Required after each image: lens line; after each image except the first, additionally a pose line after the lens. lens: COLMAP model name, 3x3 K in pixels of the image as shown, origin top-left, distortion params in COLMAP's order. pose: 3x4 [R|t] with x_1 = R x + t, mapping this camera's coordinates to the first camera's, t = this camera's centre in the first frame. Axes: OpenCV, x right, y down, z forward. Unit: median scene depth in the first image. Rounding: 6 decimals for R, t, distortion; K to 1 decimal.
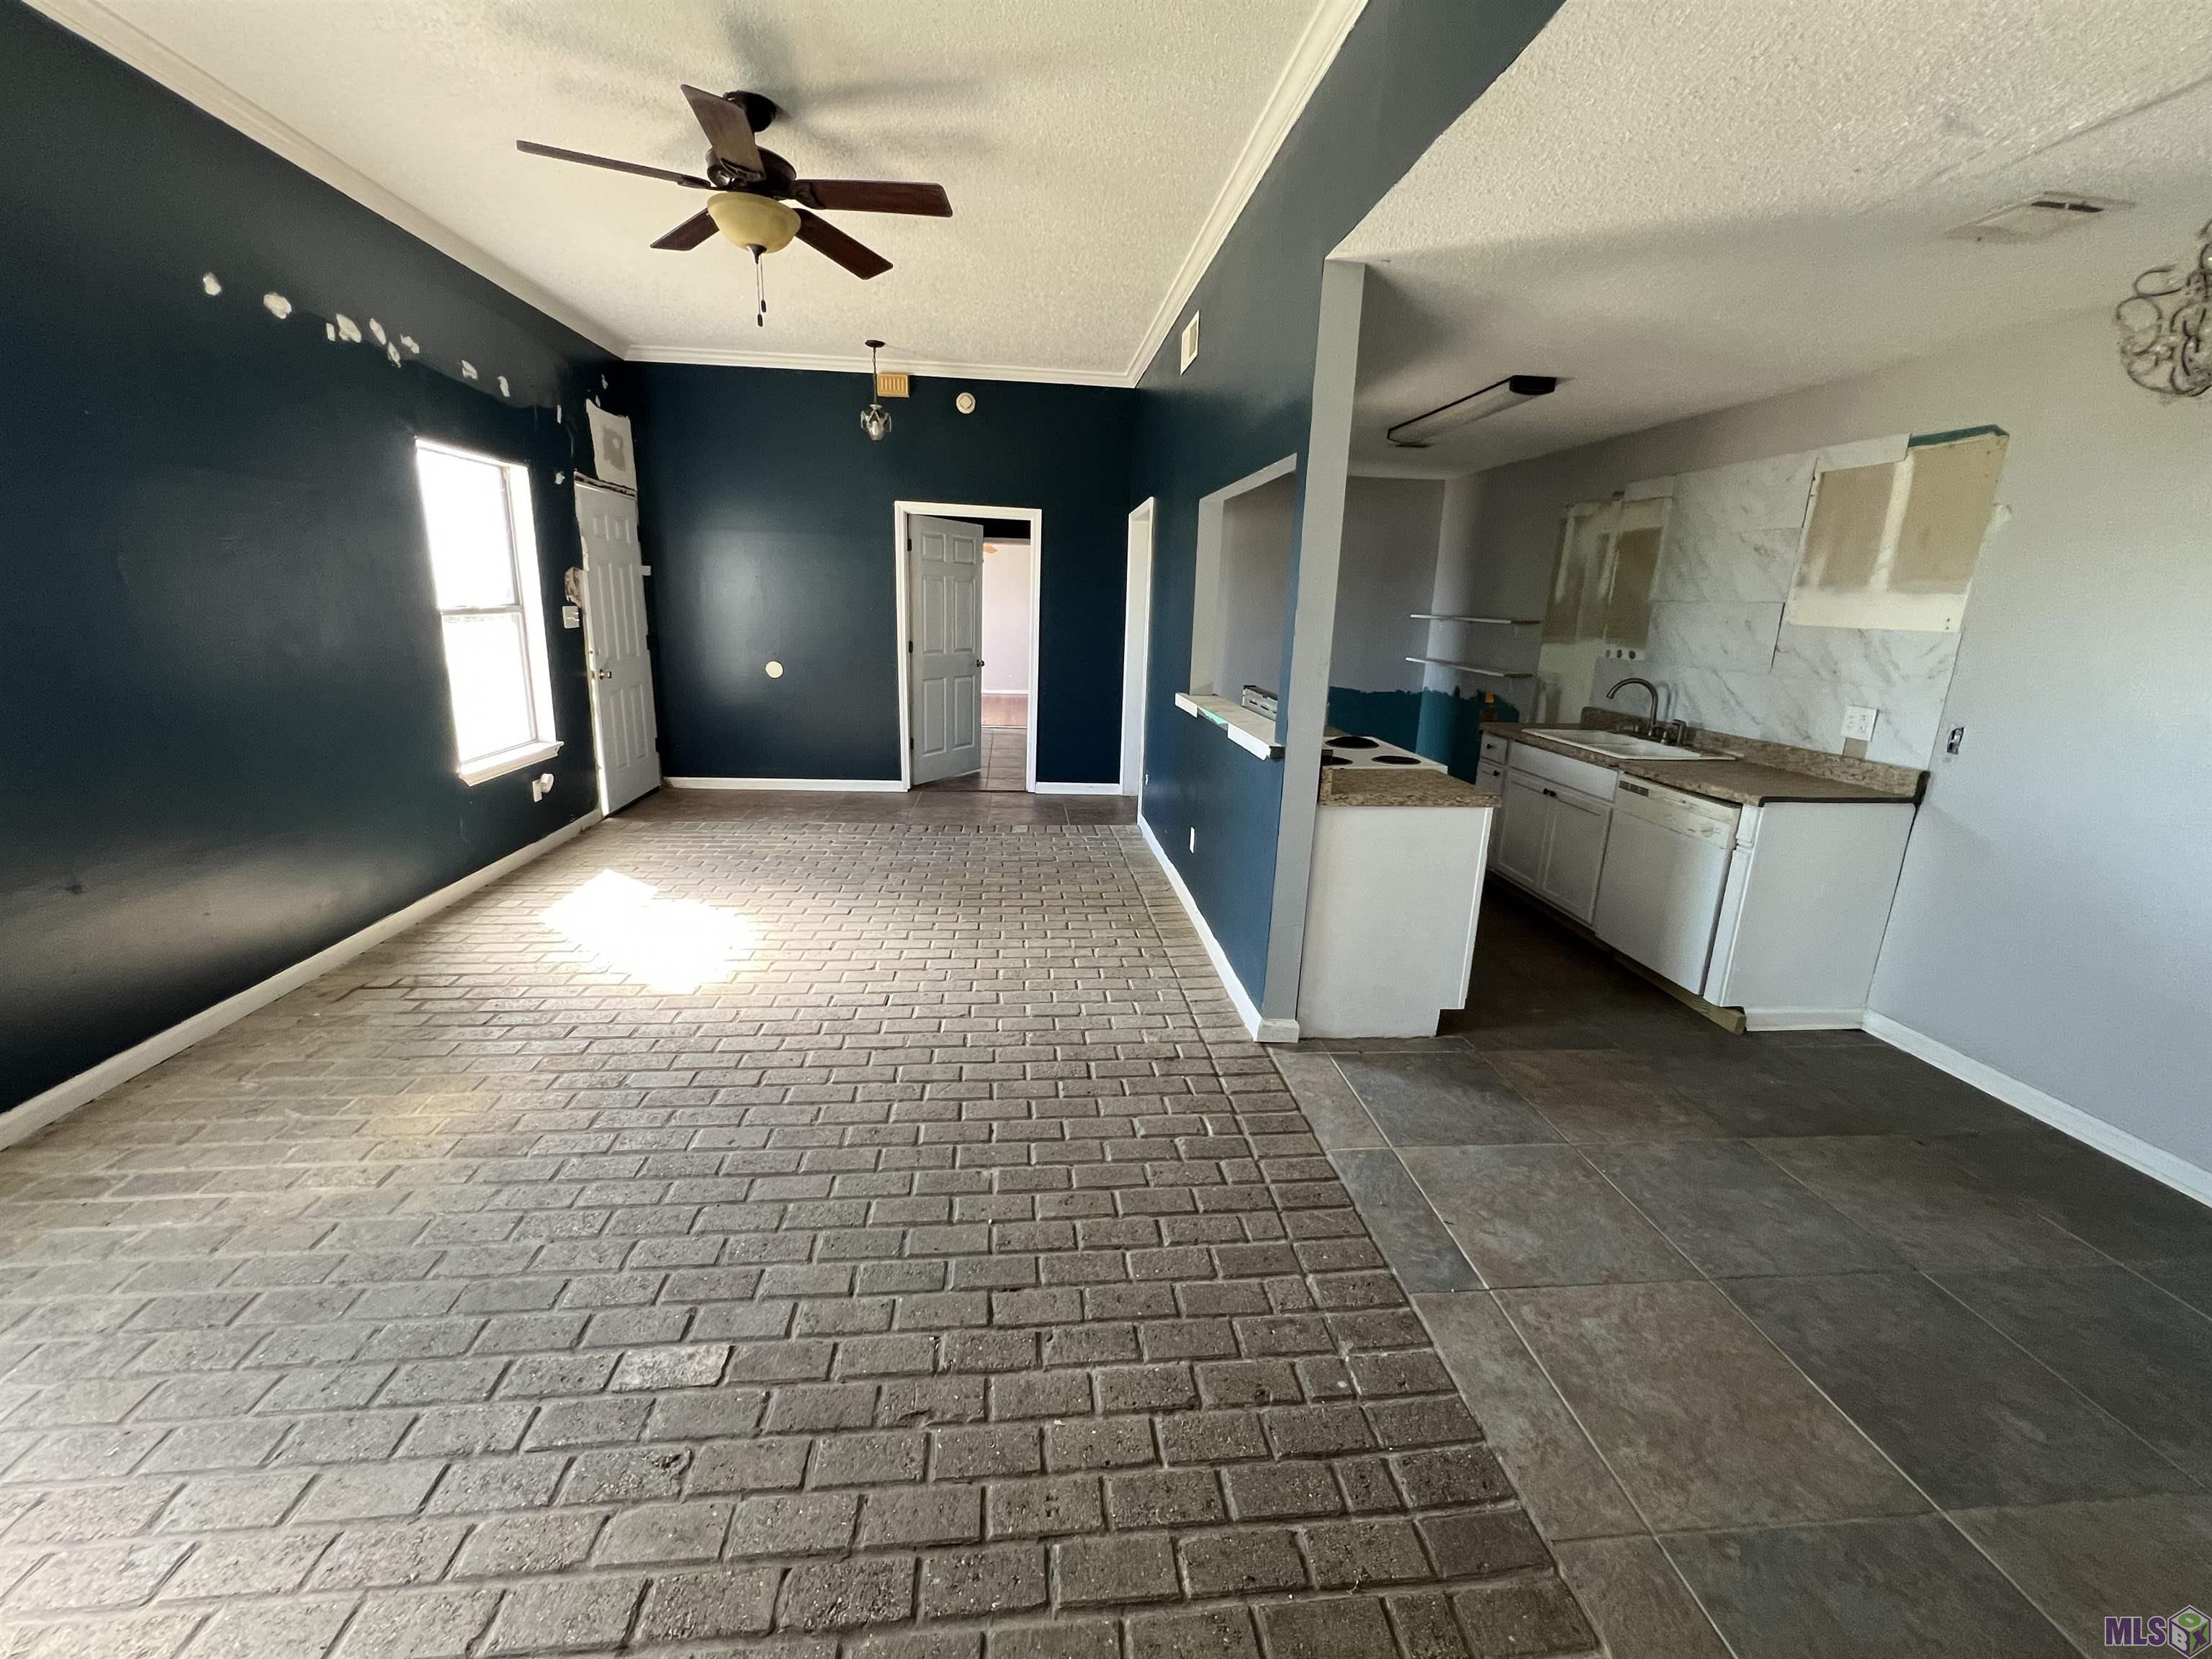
lens RADIAL K [[886.4, 0, 1103.7], [0, 886.4, 820.6], [0, 0, 1]] dist [-0.004862, 0.000078]
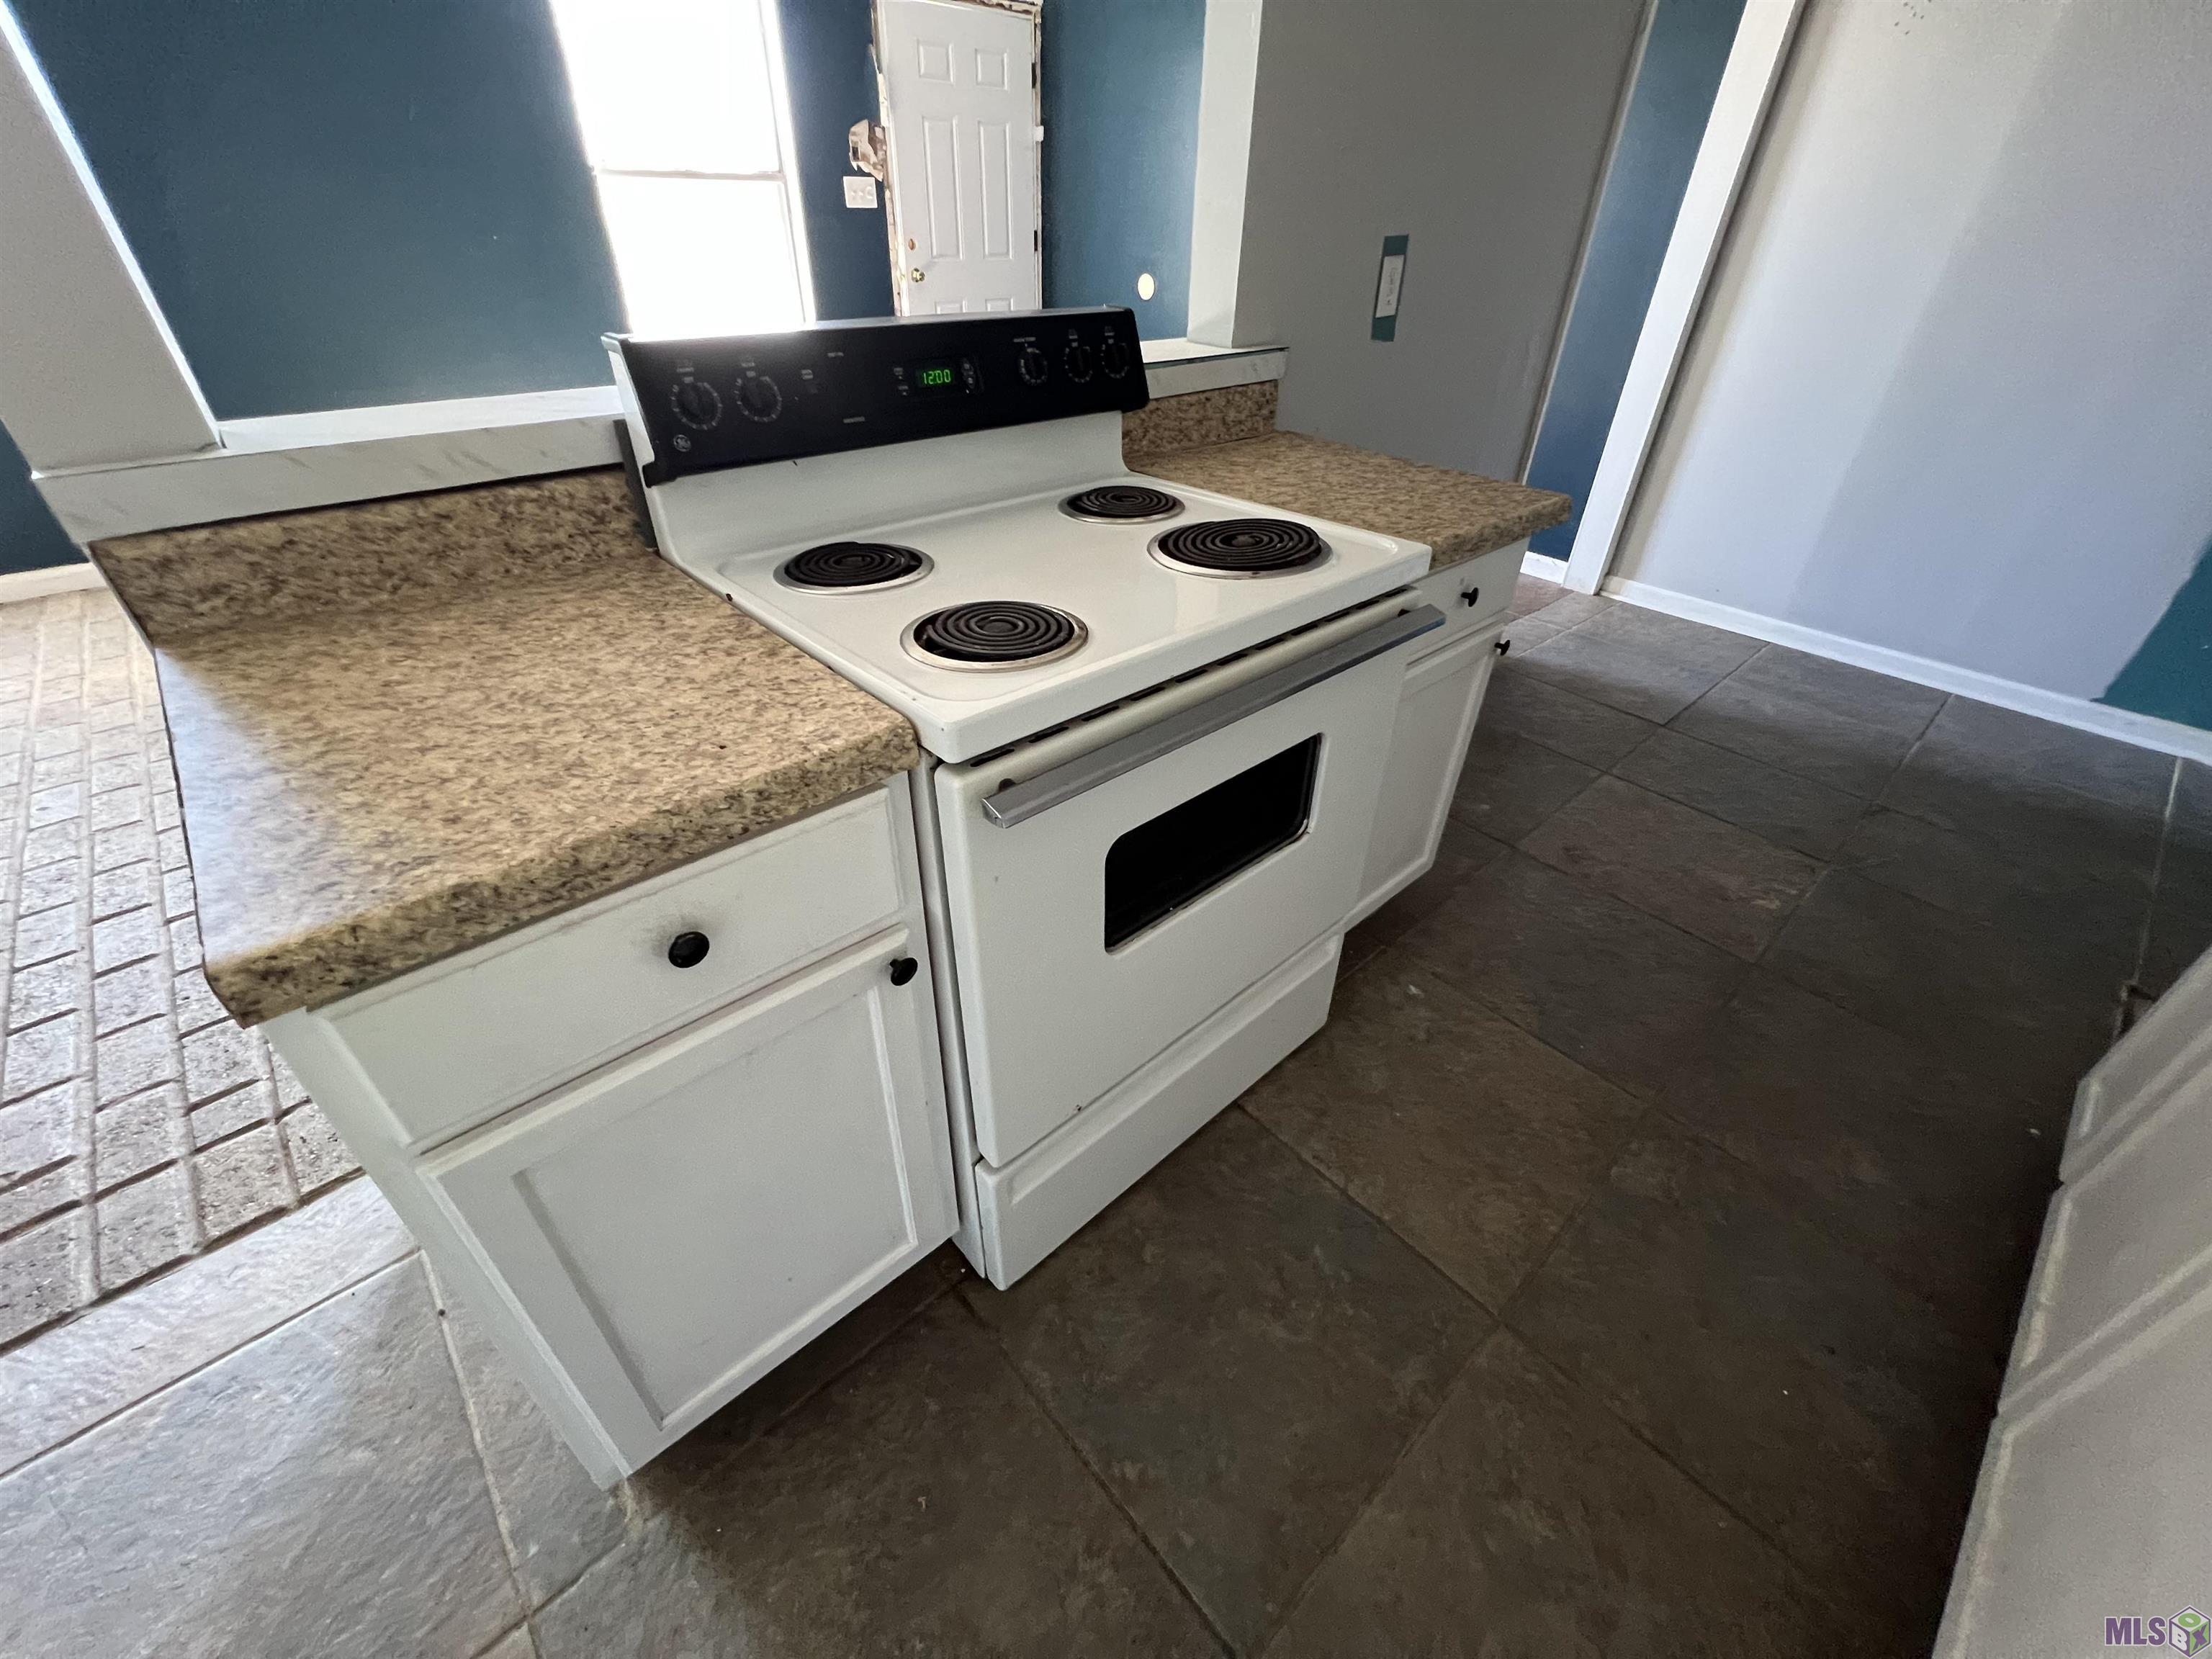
lens RADIAL K [[895.4, 0, 1106.0], [0, 895.4, 829.5], [0, 0, 1]] dist [-0.002283, -0.000068]
pose [[0.599420, 0.442006, -0.667328, 0.587160], [-0.199939, 0.889959, 0.409874, -0.137664], [0.775062, -0.112262, 0.621833, 0.928743]]
